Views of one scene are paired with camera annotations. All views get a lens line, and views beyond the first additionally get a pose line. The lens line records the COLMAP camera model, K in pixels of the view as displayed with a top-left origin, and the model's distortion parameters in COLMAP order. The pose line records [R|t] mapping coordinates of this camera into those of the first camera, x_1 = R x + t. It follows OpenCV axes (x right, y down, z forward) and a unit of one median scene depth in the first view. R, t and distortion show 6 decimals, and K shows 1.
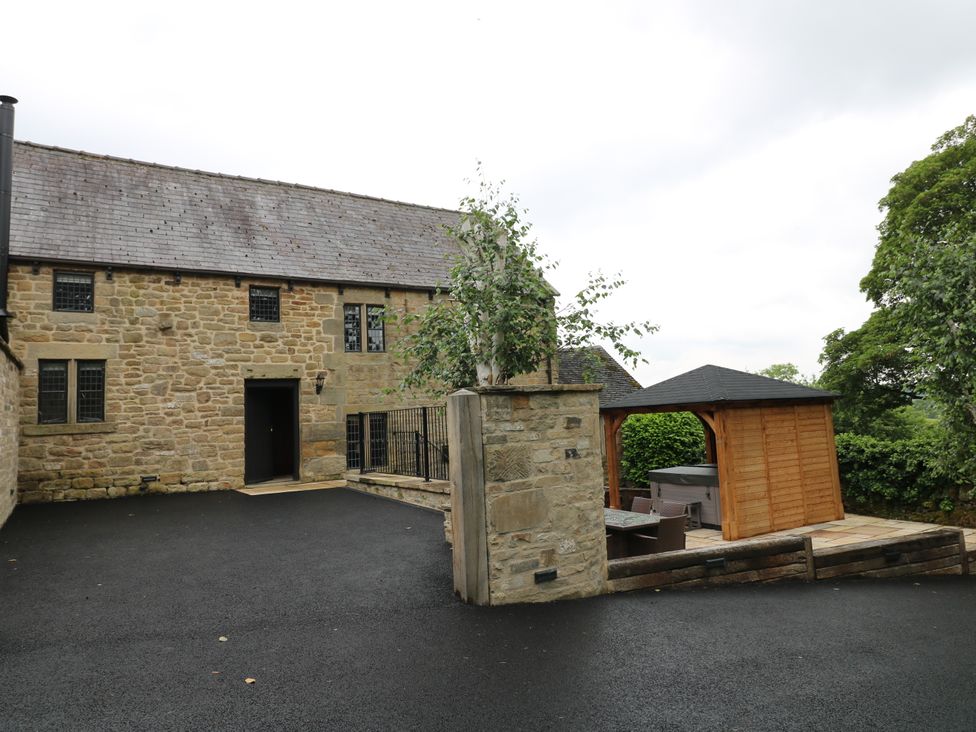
lens RADIAL K [[638.1, 0, 490.2], [0, 638.1, 351.7], [0, 0, 1]] dist [0.000837, -0.001848]
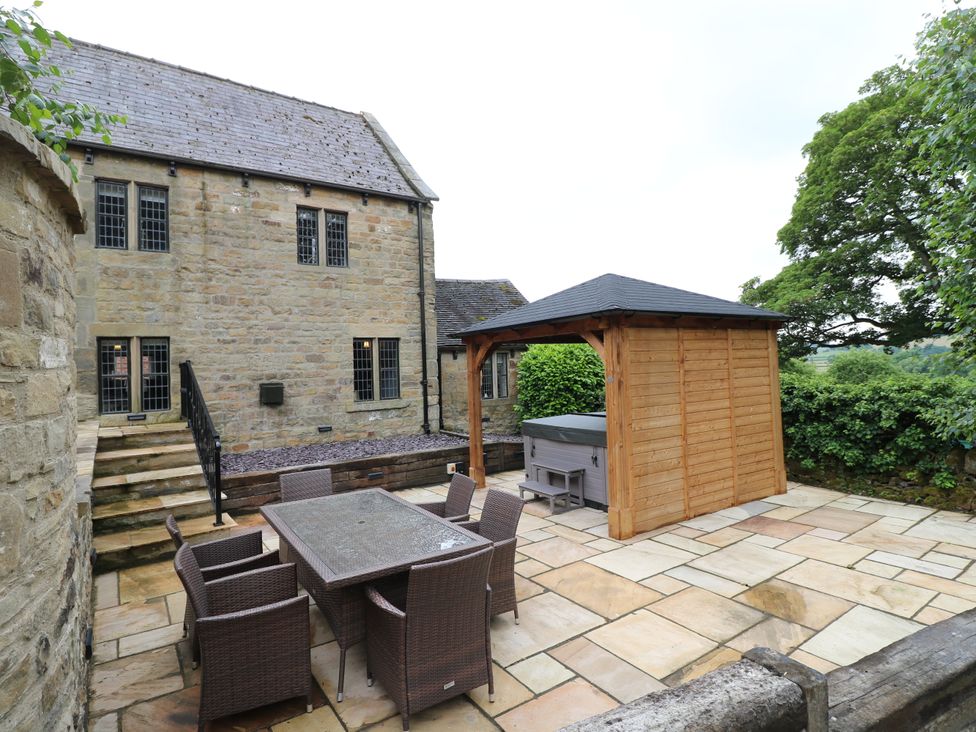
lens RADIAL K [[510.0, 0, 490.0], [0, 510.0, 355.4], [0, 0, 1]] dist [0.001405, -0.012064]
pose [[0.998586, 0.015731, 0.050771, 0.193293], [-0.019770, 0.996595, 0.080047, 0.071676], [-0.049339, -0.080938, 0.995497, 0.459339]]
